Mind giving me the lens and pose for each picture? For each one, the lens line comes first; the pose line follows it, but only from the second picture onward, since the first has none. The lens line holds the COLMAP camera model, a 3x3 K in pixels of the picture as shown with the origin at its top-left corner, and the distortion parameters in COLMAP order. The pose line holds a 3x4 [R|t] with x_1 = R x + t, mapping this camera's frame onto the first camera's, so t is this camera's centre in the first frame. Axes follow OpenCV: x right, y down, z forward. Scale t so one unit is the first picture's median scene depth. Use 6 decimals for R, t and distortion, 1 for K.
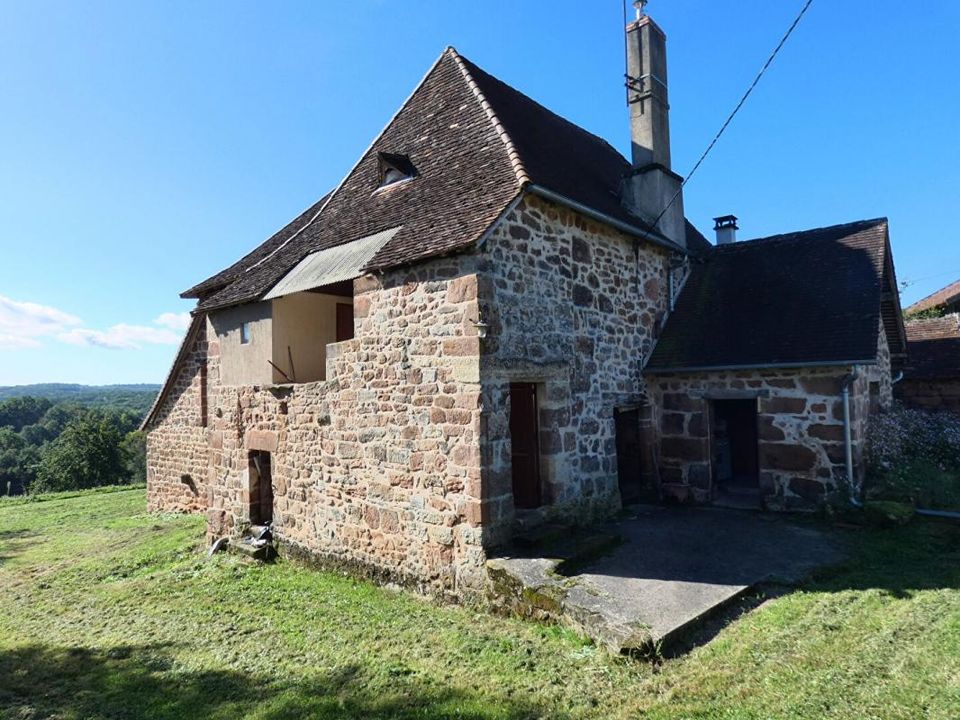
lens RADIAL K [[598.3, 0, 479.1], [0, 598.3, 357.5], [0, 0, 1]] dist [-0.001274, 0.003418]
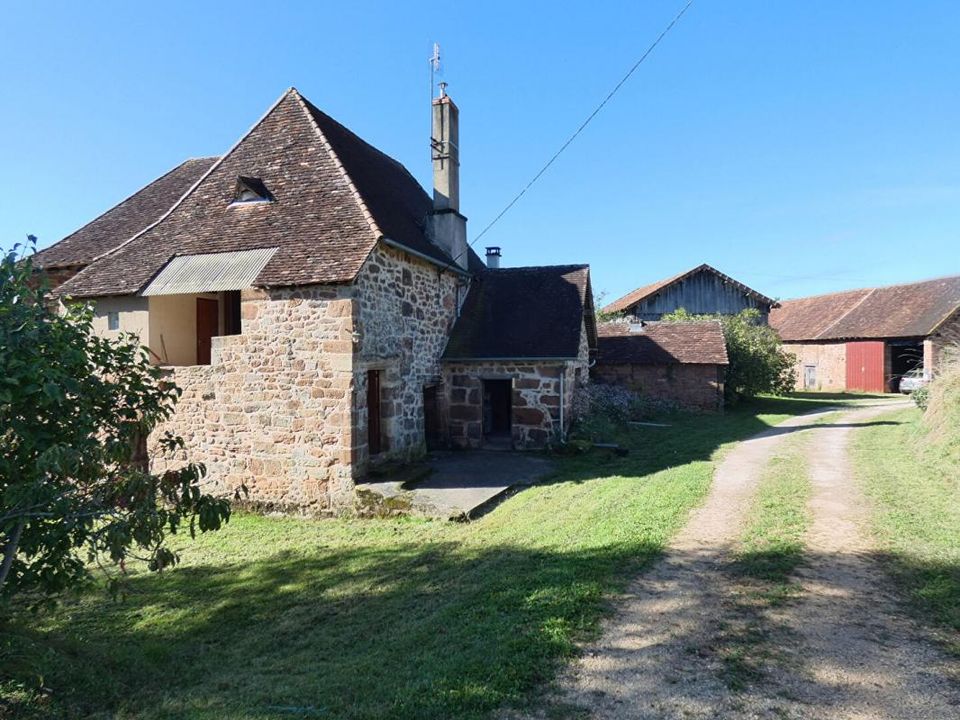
lens RADIAL K [[598.3, 0, 479.1], [0, 598.3, 357.5], [0, 0, 1]] dist [-0.001274, 0.003418]
pose [[0.919664, 0.015180, 0.392414, -0.239848], [-0.035929, 0.998314, 0.045587, -0.059393], [-0.391060, -0.056024, 0.918658, -0.417149]]
